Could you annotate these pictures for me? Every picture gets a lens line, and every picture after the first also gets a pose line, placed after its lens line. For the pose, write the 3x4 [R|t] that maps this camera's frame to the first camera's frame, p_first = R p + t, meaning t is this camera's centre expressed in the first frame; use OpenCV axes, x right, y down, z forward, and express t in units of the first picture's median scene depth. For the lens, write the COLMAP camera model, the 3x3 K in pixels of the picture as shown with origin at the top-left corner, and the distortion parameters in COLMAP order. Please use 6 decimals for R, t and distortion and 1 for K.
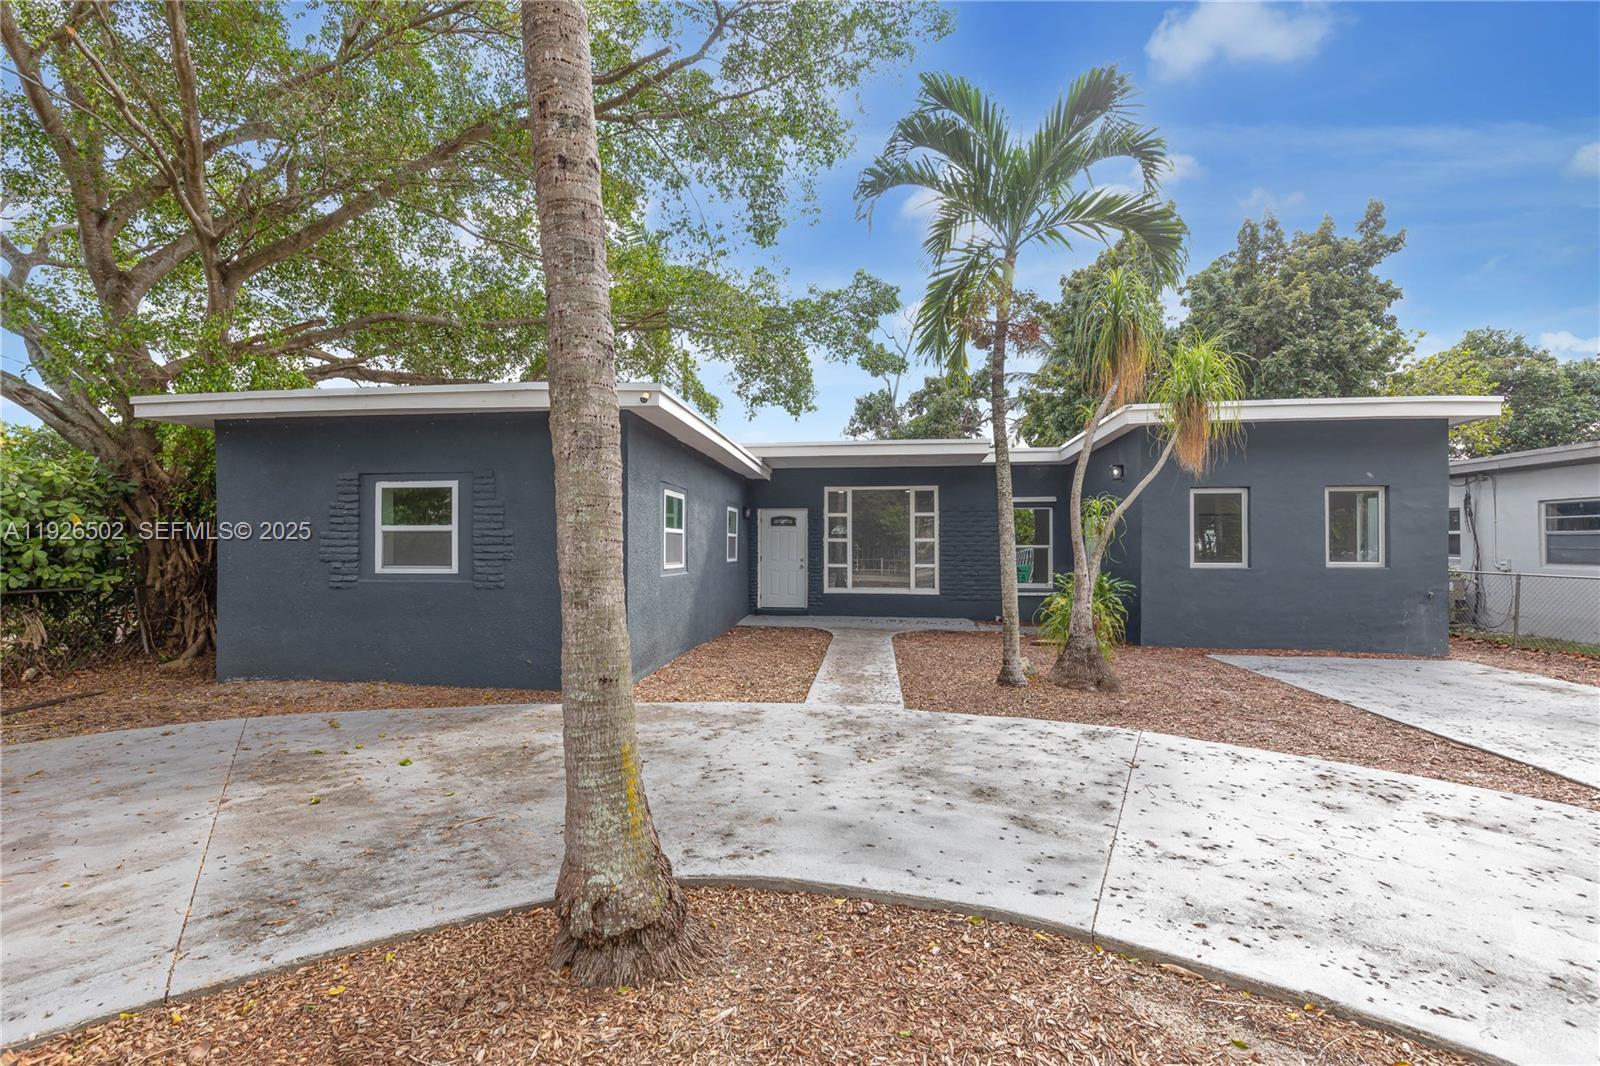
lens RADIAL K [[660.7, 0, 800.1], [0, 660.7, 534.0], [0, 0, 1]] dist [0.003704, 0.000137]
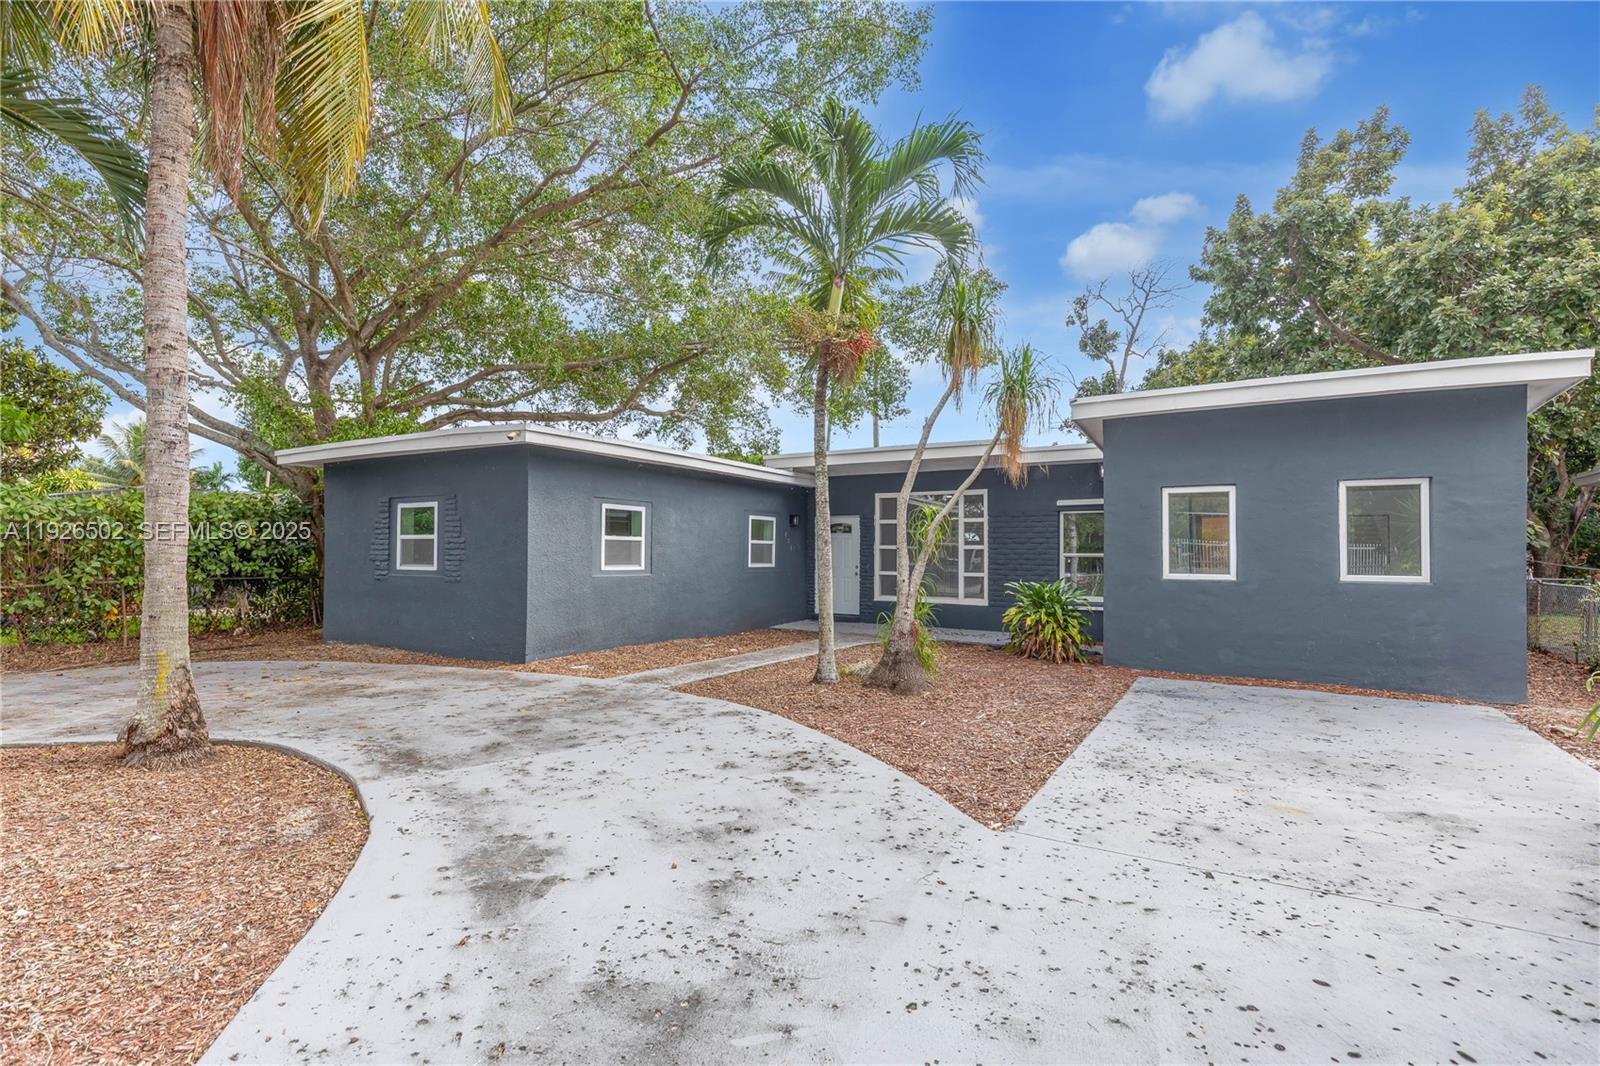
lens RADIAL K [[714.7, 0, 801.6], [0, 714.7, 534.9], [0, 0, 1]] dist [0.011314, -0.003326]
pose [[0.929278, -0.005371, -0.369343, 0.709080], [0.001852, 0.999949, -0.009880, 0.002942], [0.369377, 0.008497, 0.929241, -0.080971]]
